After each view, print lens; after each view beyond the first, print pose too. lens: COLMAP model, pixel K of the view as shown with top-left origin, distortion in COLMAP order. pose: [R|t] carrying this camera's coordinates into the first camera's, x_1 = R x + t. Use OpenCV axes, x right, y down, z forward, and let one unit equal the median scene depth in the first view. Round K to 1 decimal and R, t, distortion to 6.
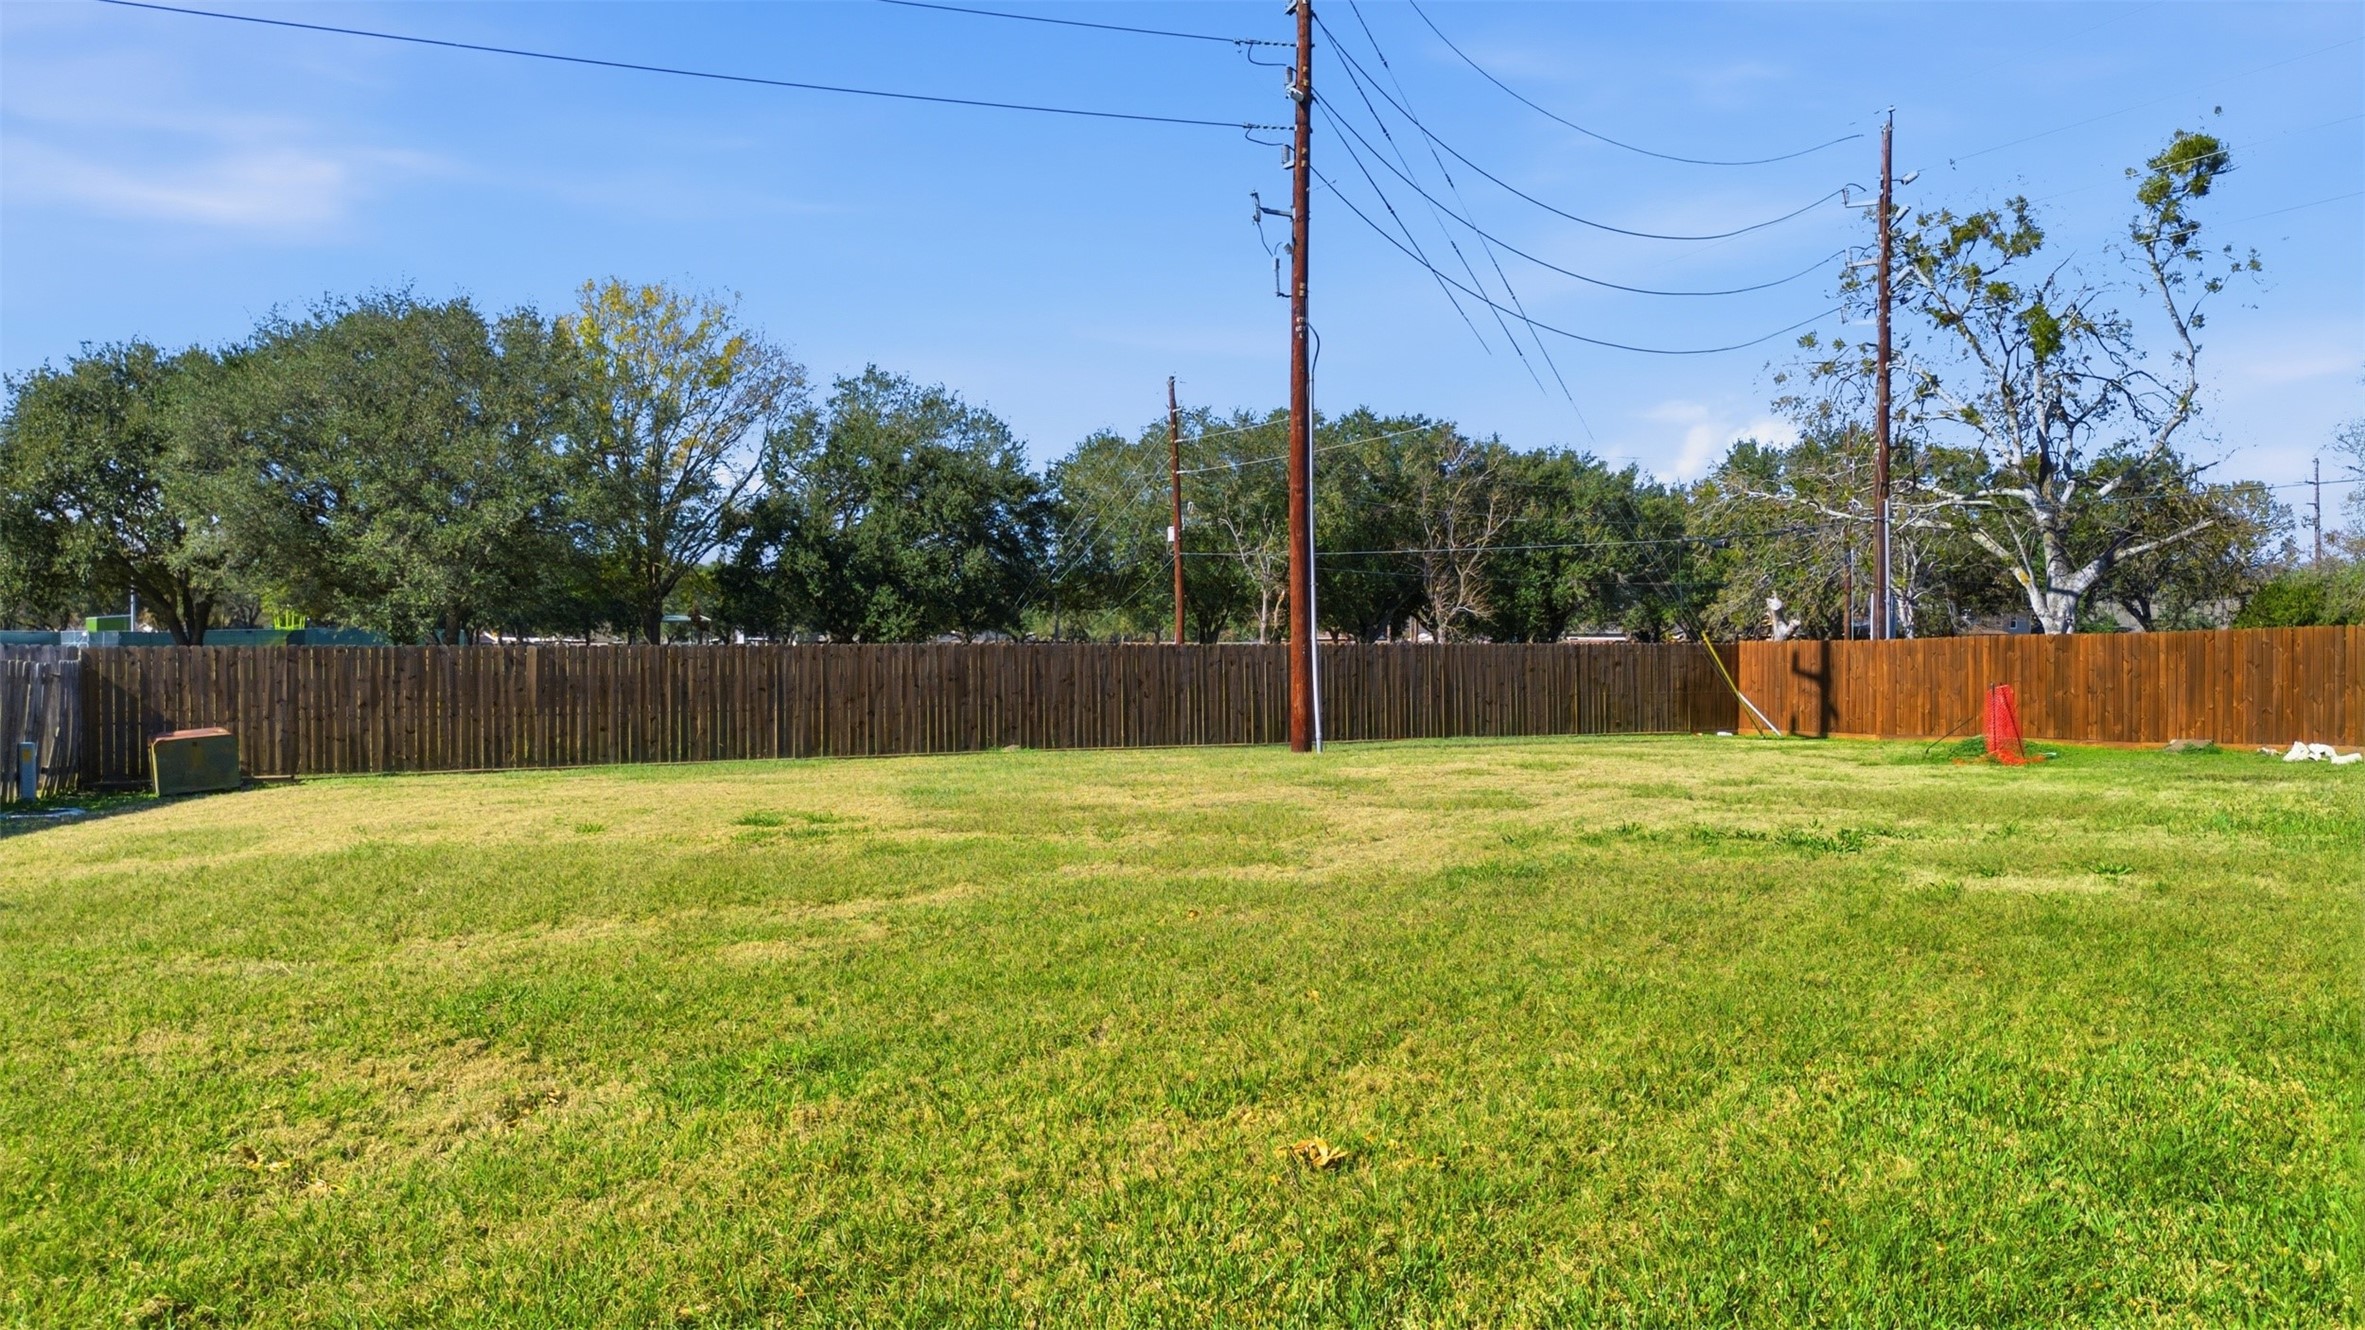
lens RADIAL K [[1691.8, 0, 1182.5], [0, 1691.8, 665.0], [0, 0, 1]] dist [0.049716, -0.001313]
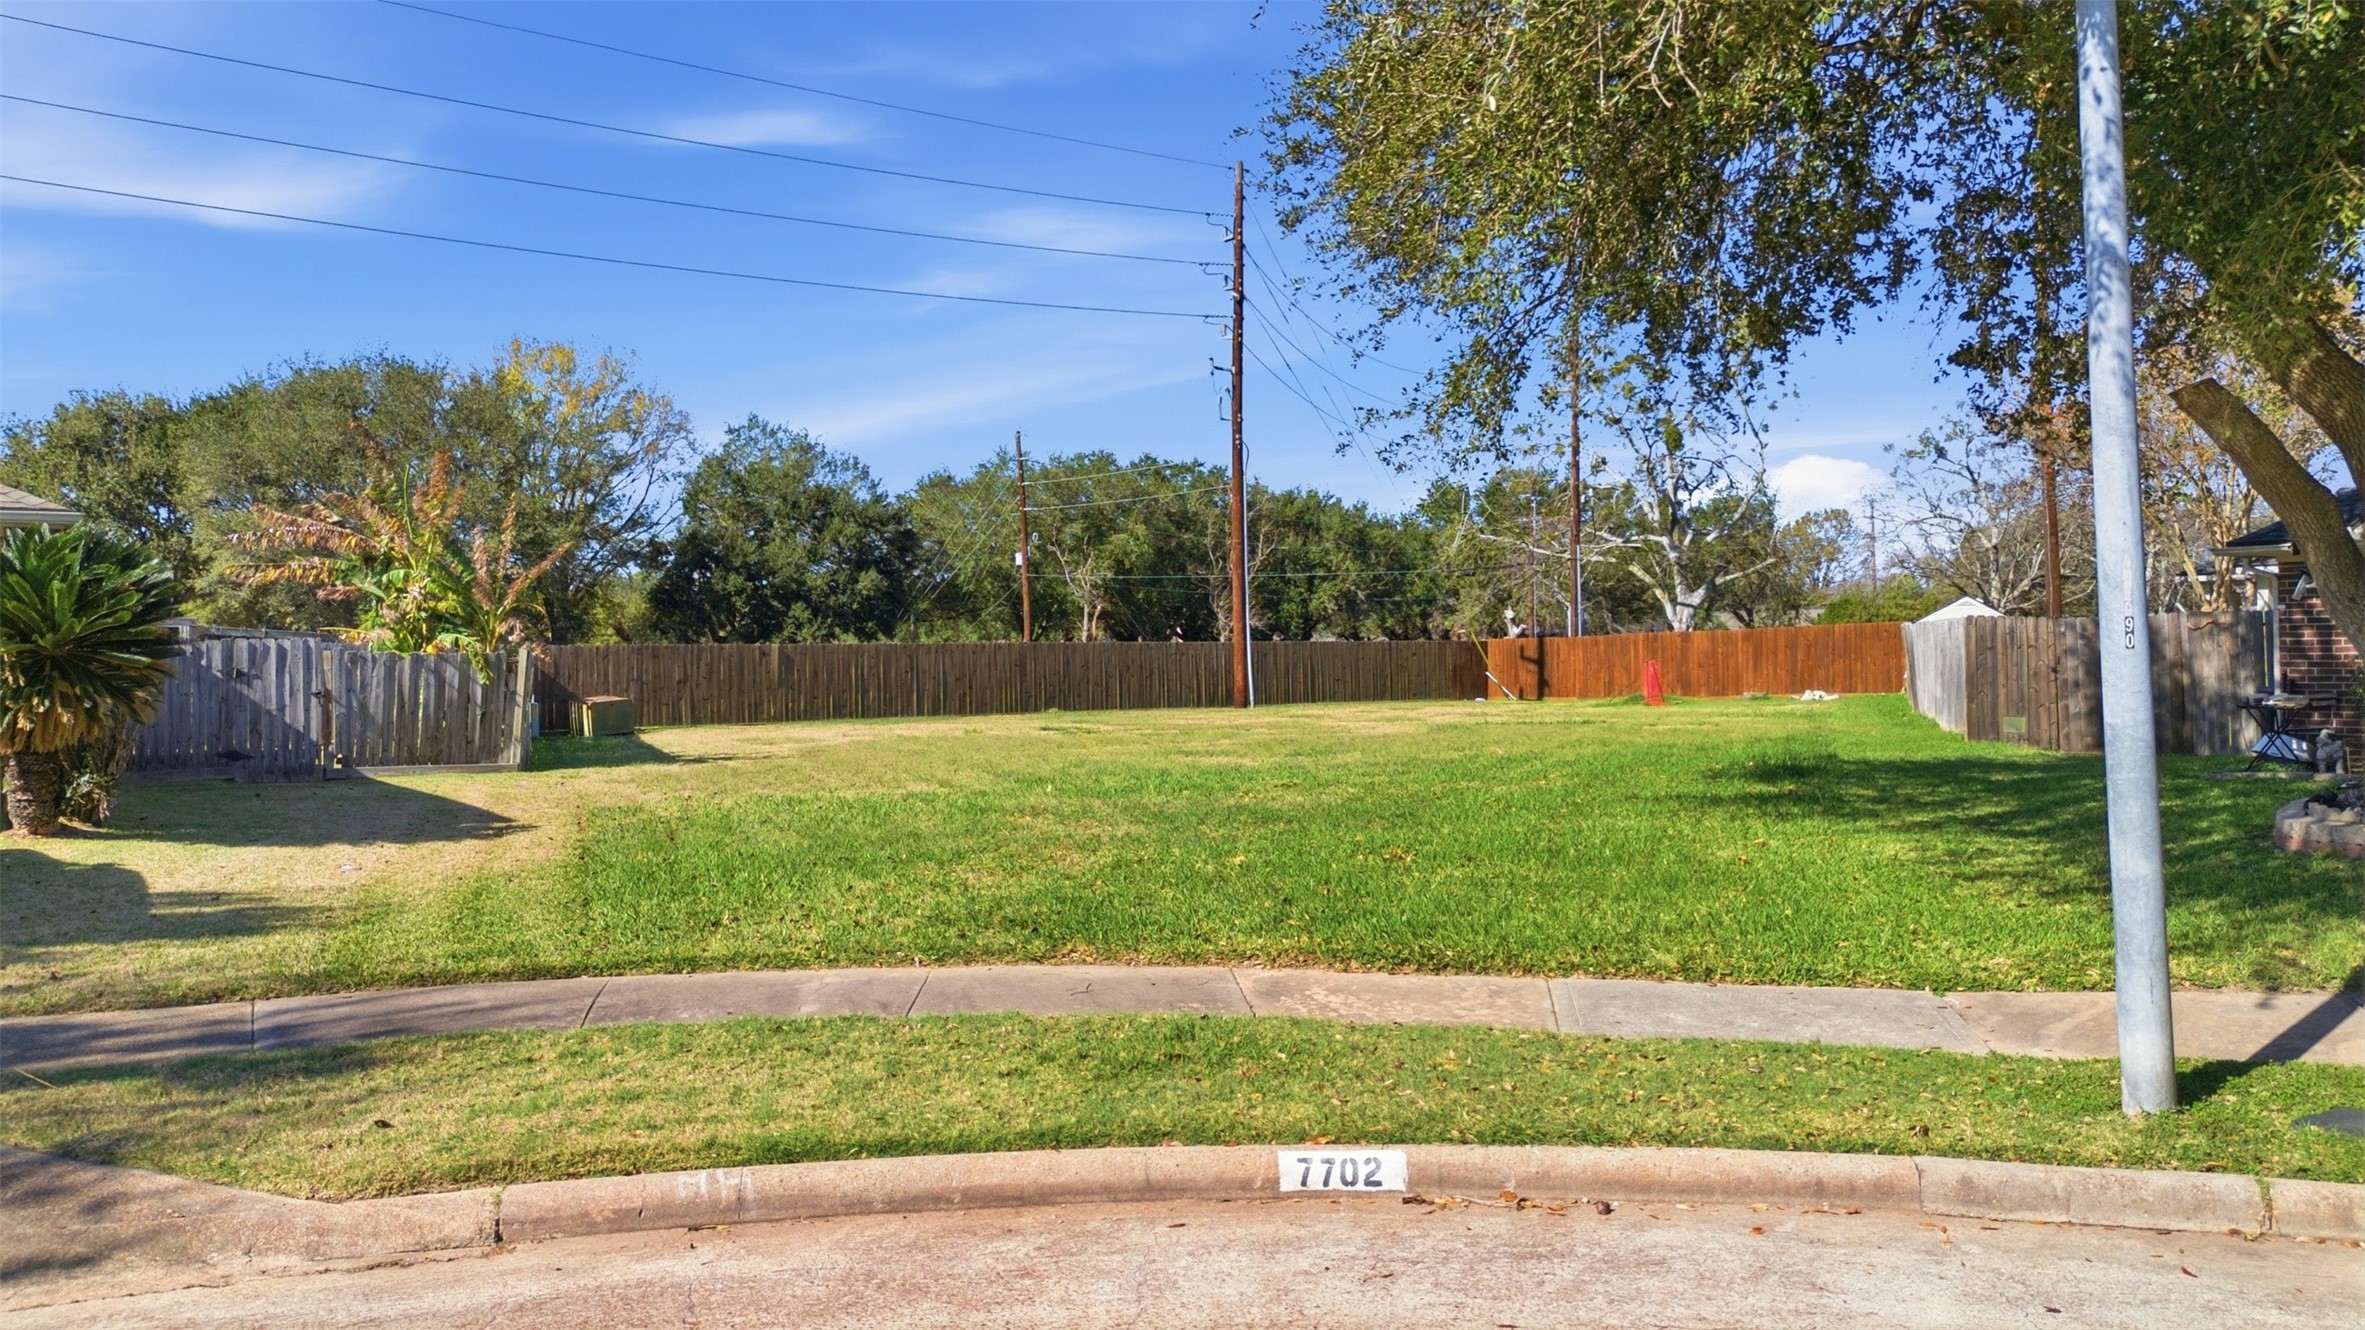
lens RADIAL K [[1695.4, 0, 1182.5], [0, 1695.4, 665.0], [0, 0, 1]] dist [0.137311, -0.153147]
pose [[0.983038, -0.009965, 0.183133, -0.127819], [0.011396, 0.999912, -0.006762, 0.009631], [-0.183050, 0.008734, 0.983065, -0.258063]]
